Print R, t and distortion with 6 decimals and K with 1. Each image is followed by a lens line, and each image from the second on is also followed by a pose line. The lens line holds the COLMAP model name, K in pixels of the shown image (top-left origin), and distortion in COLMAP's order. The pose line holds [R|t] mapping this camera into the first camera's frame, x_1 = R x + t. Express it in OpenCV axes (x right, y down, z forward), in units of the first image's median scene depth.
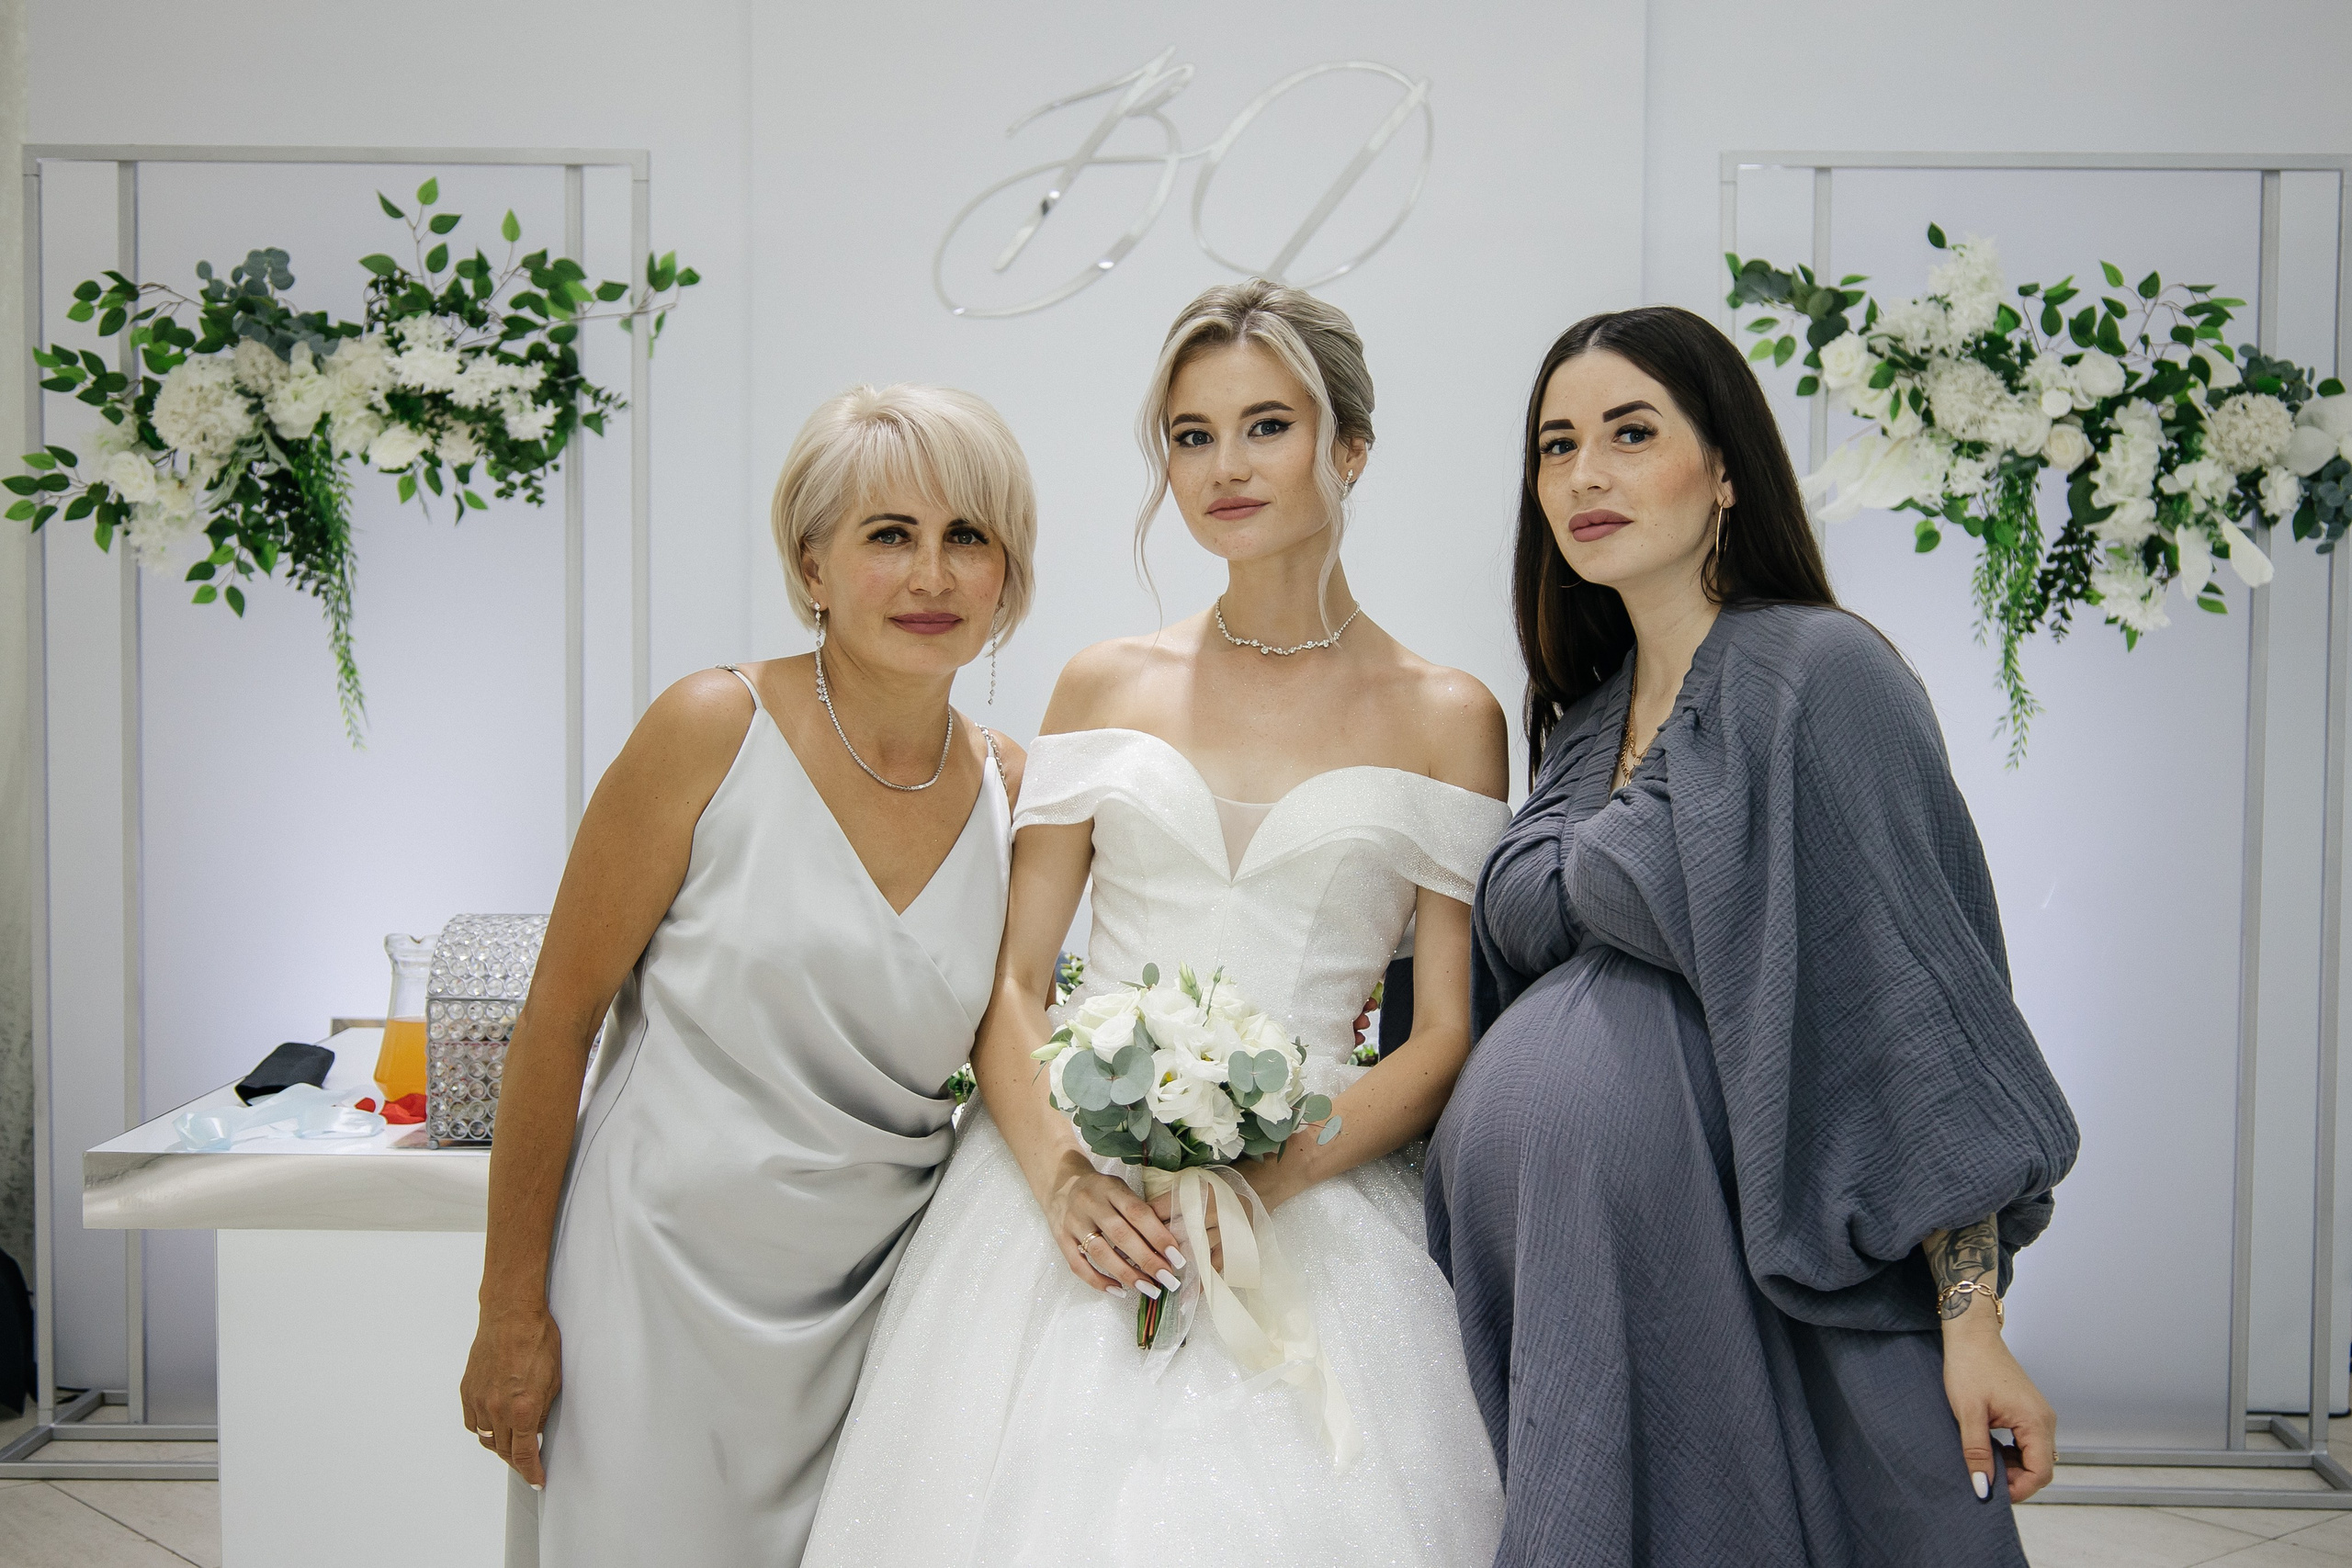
lens RADIAL K [[3243.2, 0, 1231.5], [0, 3243.2, 828.2], [0, 0, 1]] dist [0.038118, 0.000000]
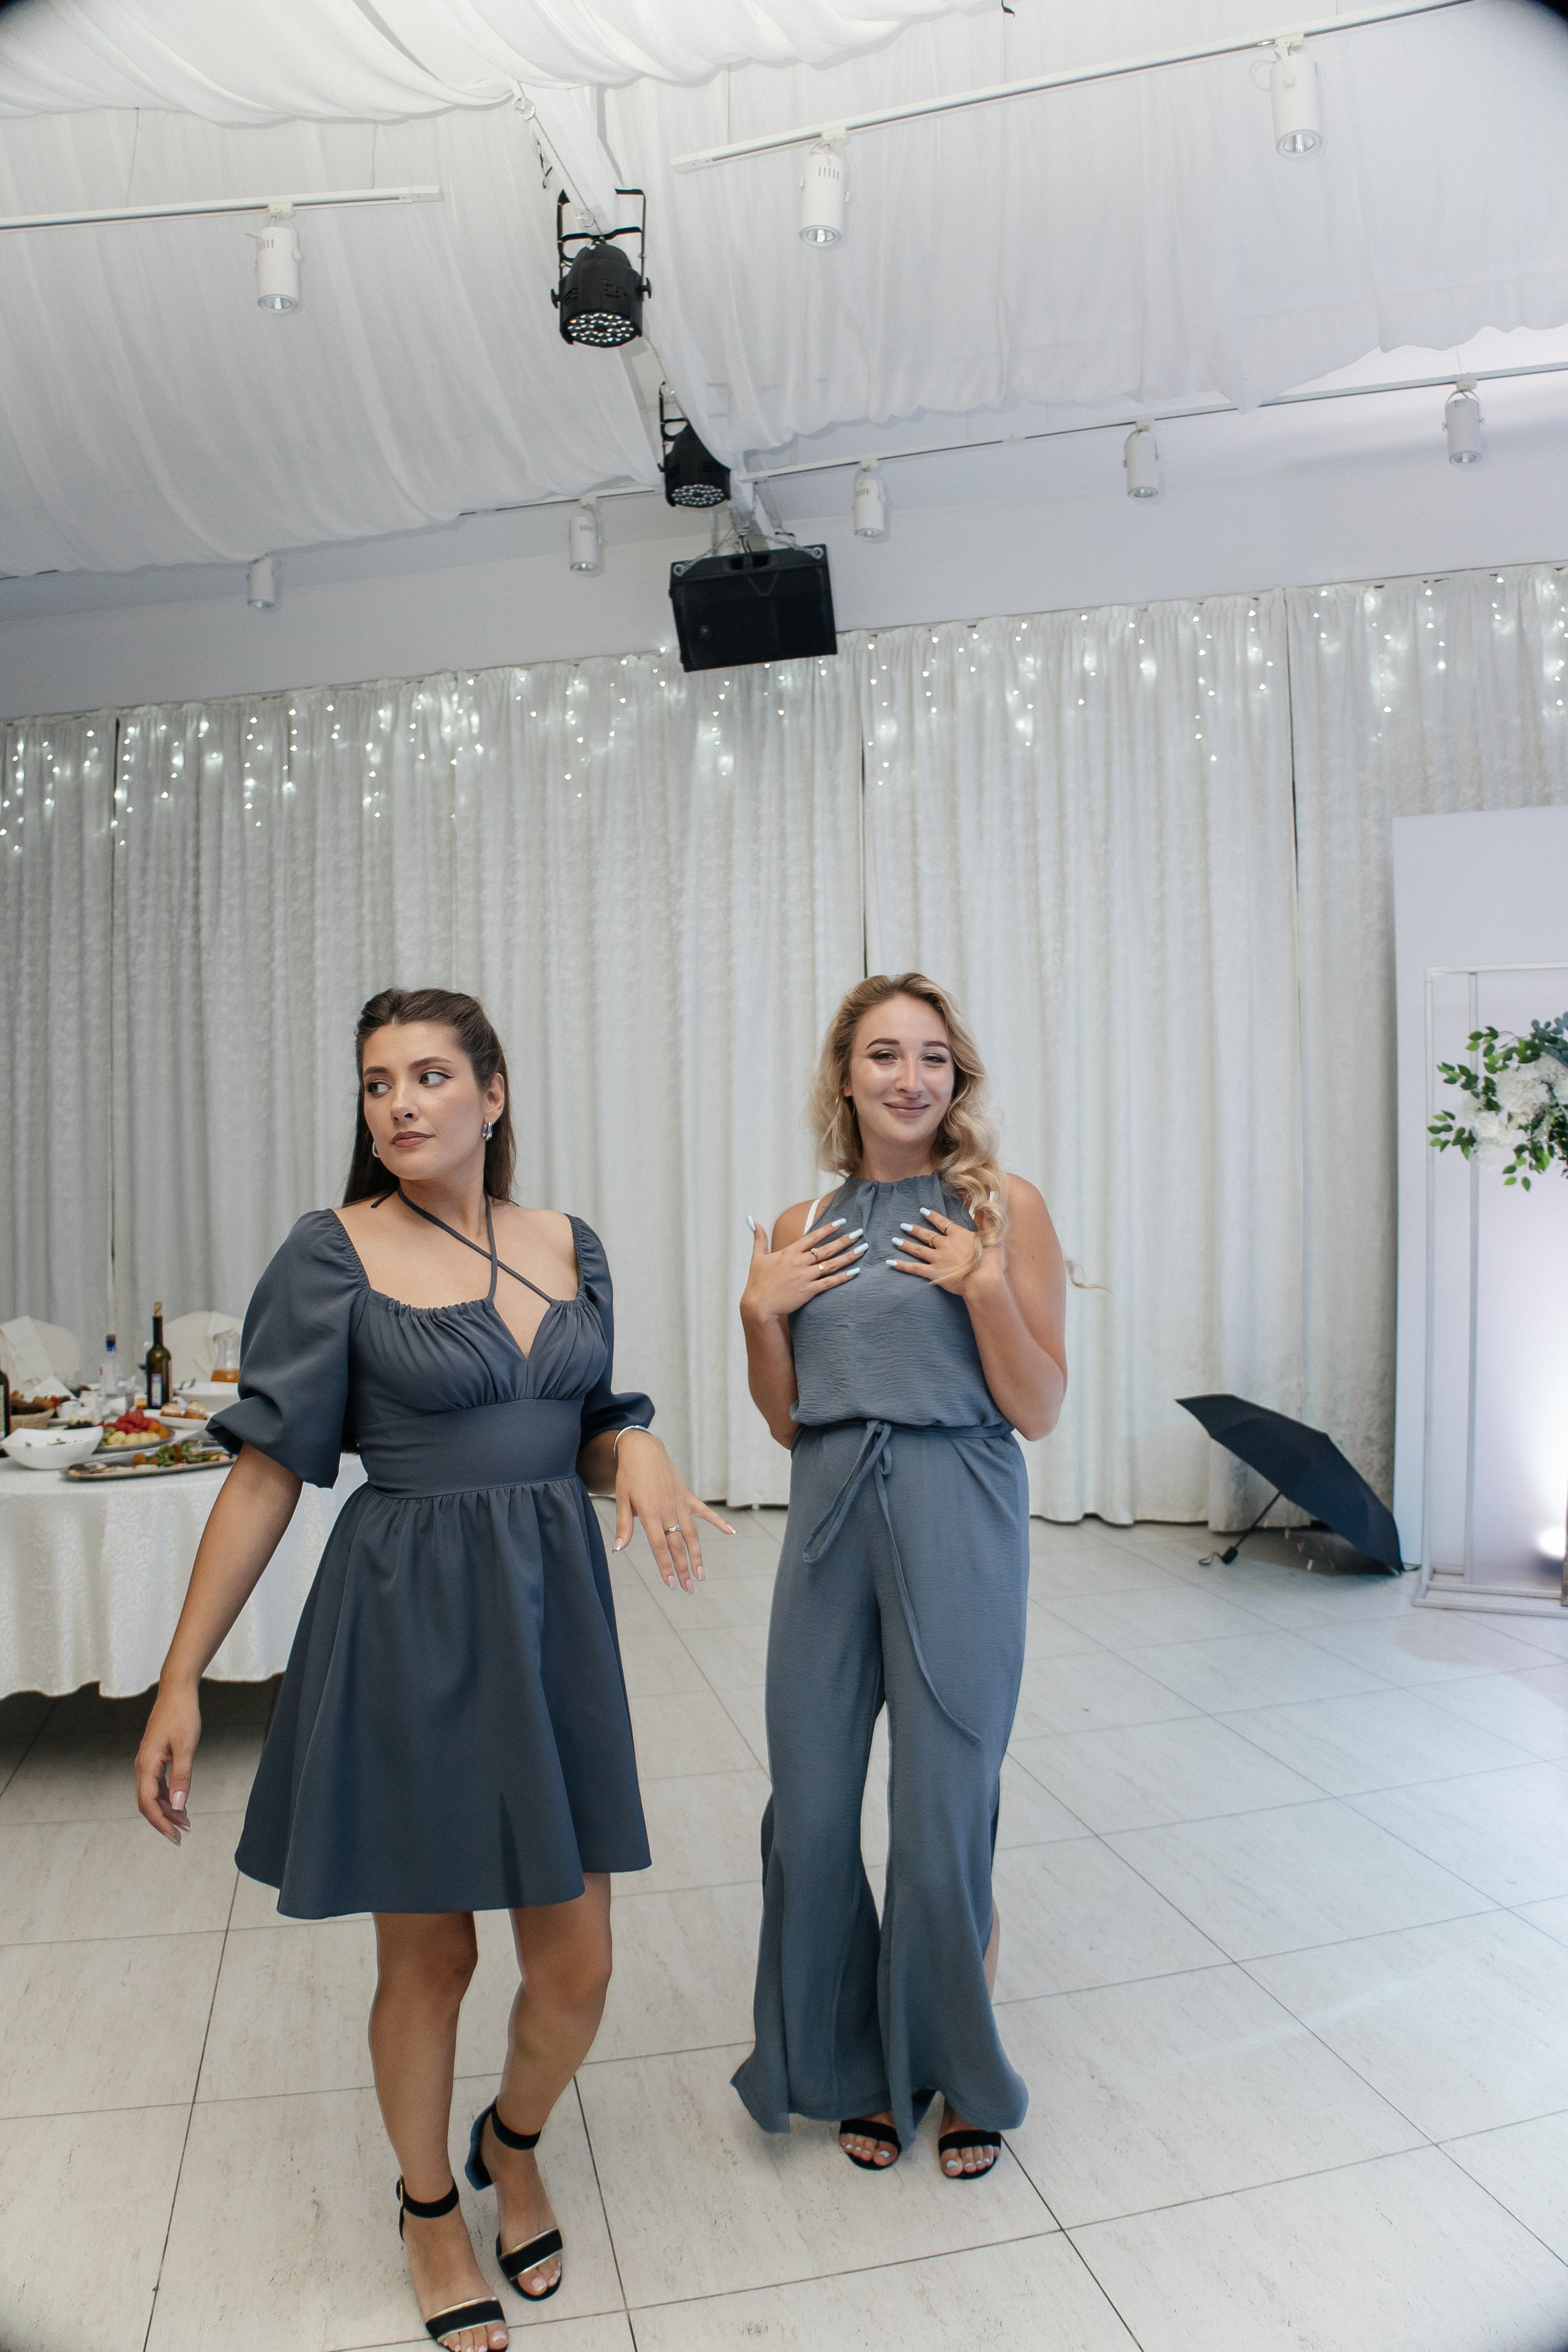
lens RADIAL K [[1663.4, 0, 822.7], [0, 1663.4, 1181.1], [0, 0, 1]] dist [-0.165787, 0.042507]
pose [[0.887235, -0.012590, -0.461145, -0.238661], [-0.015429, 0.998258, -0.056939, -0.007487], [0.461059, 0.057634, 0.885496, -0.097333]]
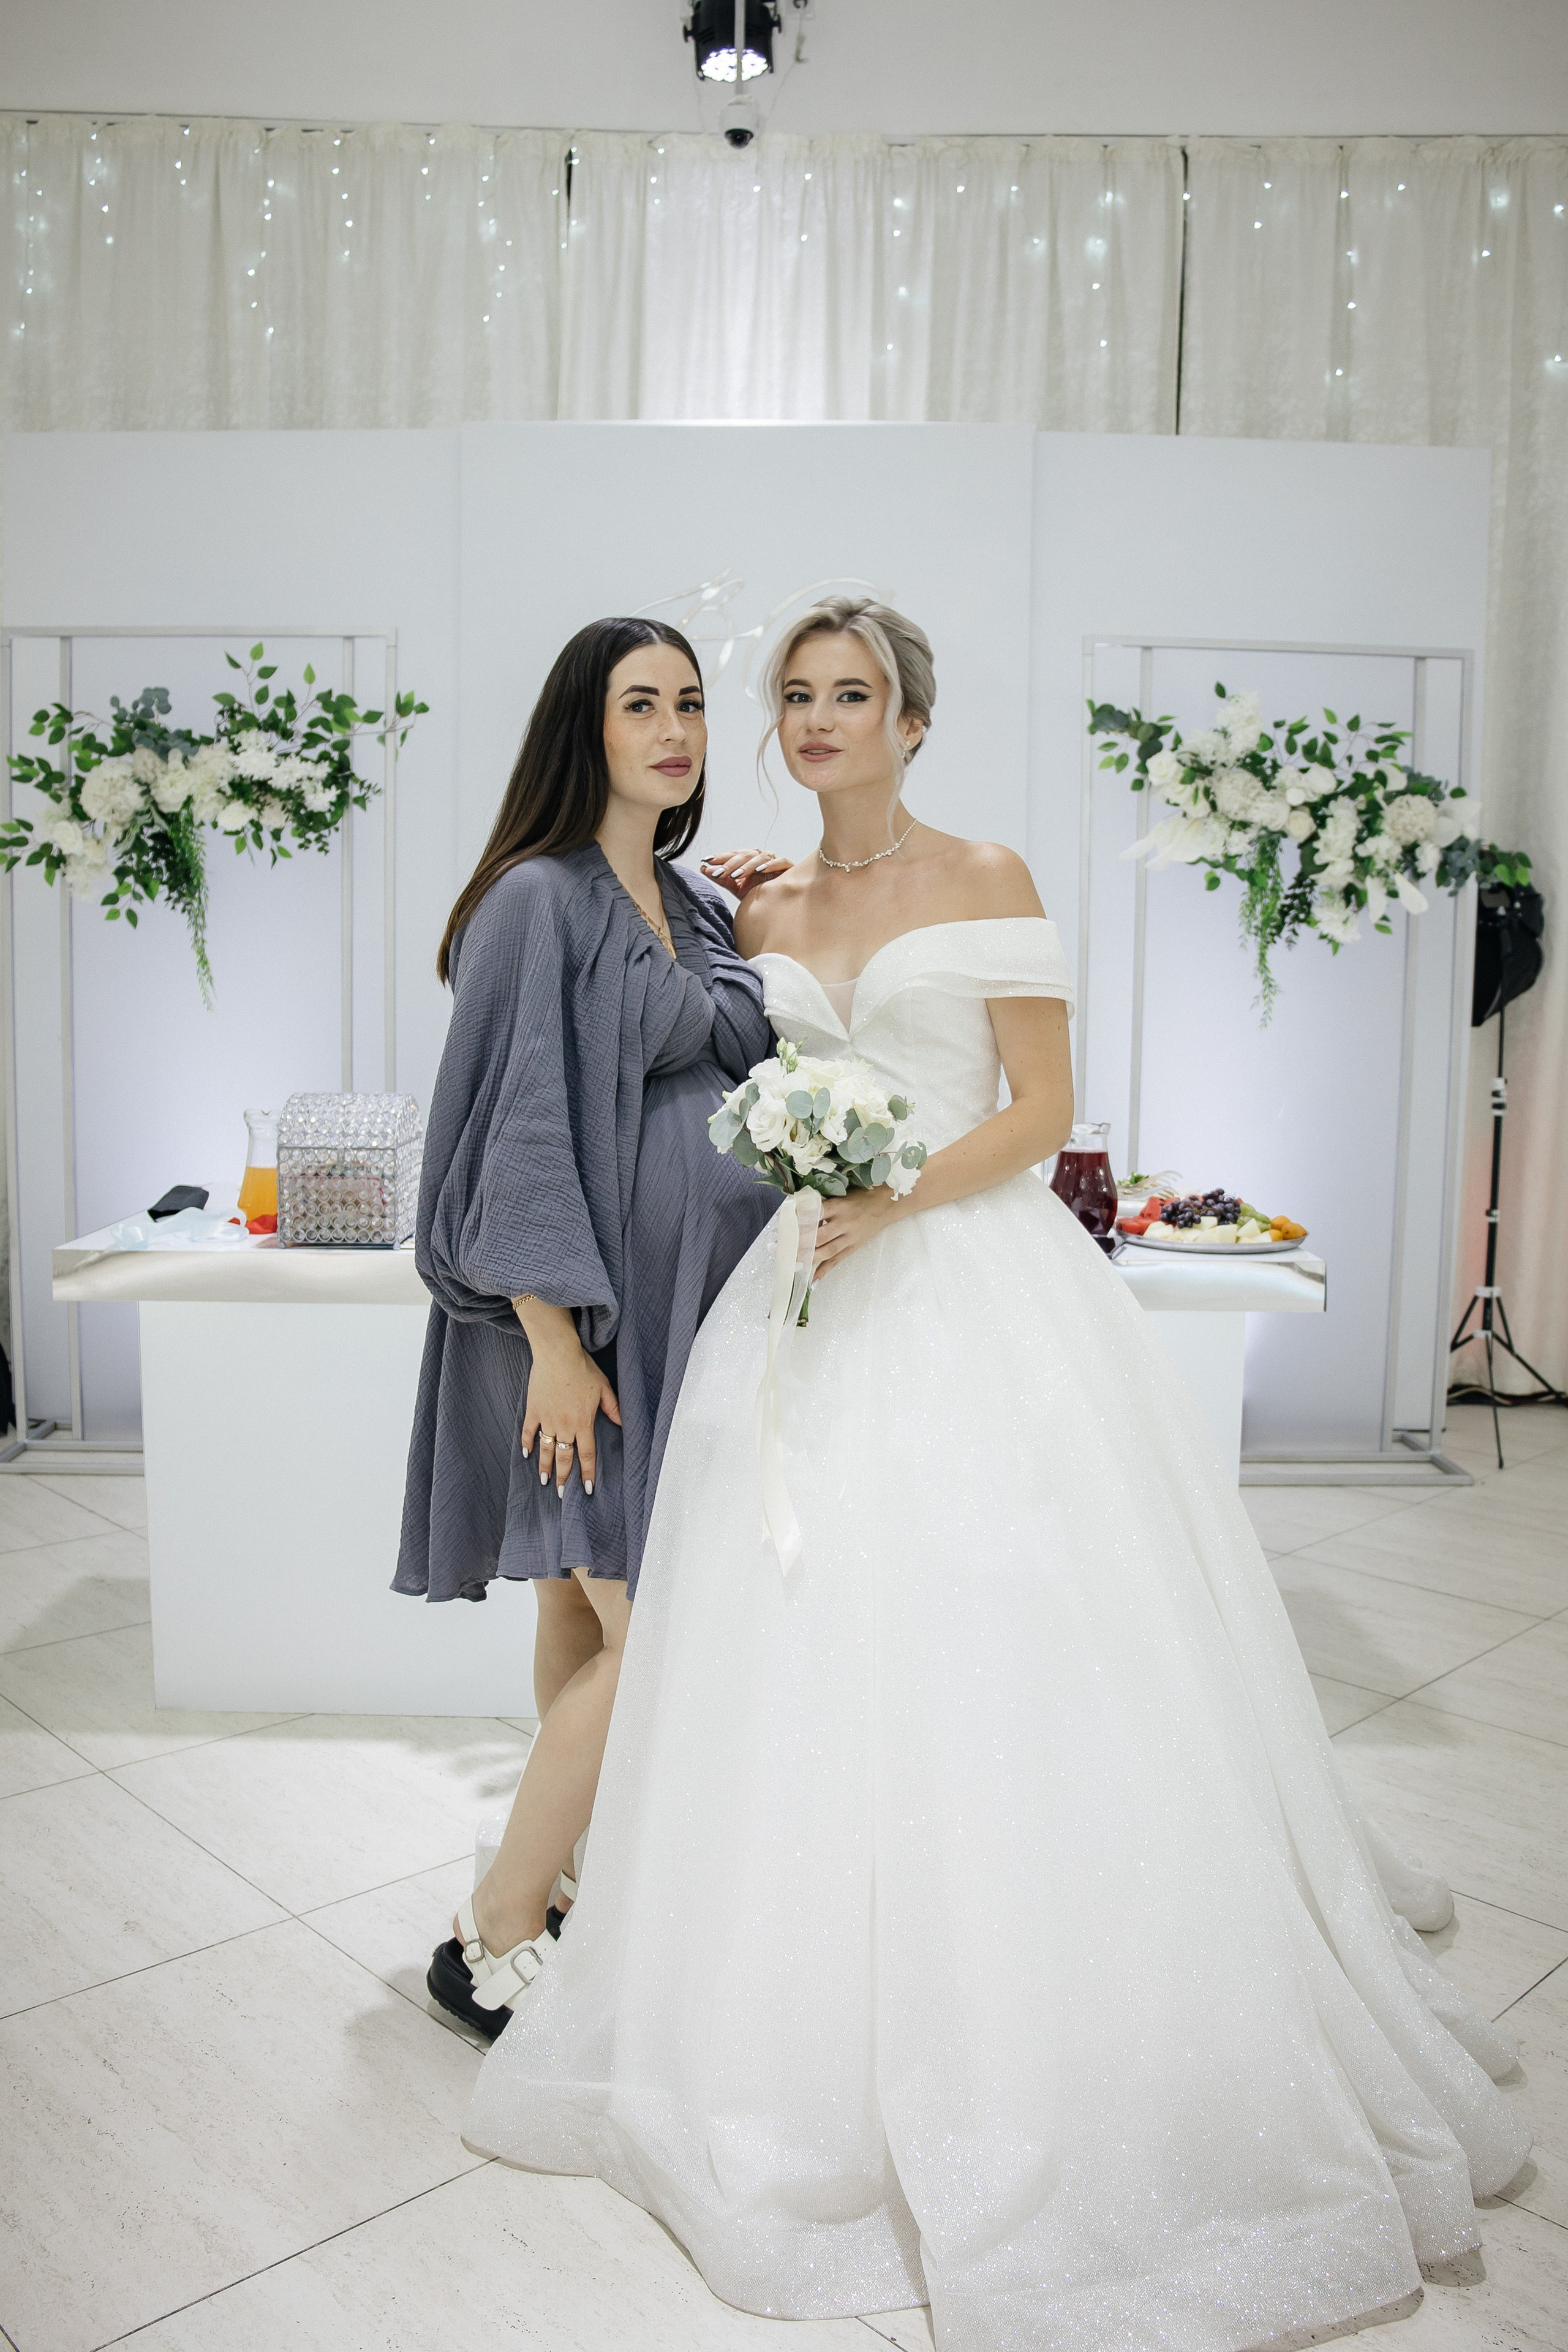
lens RADIAL K [[1931.3, 0, 786.3], [0, 1931.3, 1198.5], [0, 0, 1]] dist [-0.118049, 0.038680]
pose [[0.999137, 0.001171, 0.041511, -0.031281], [-0.003170, 0.998837, 0.048118, 0.020291], [-0.041407, -0.048208, 0.997979, 0.073742]]
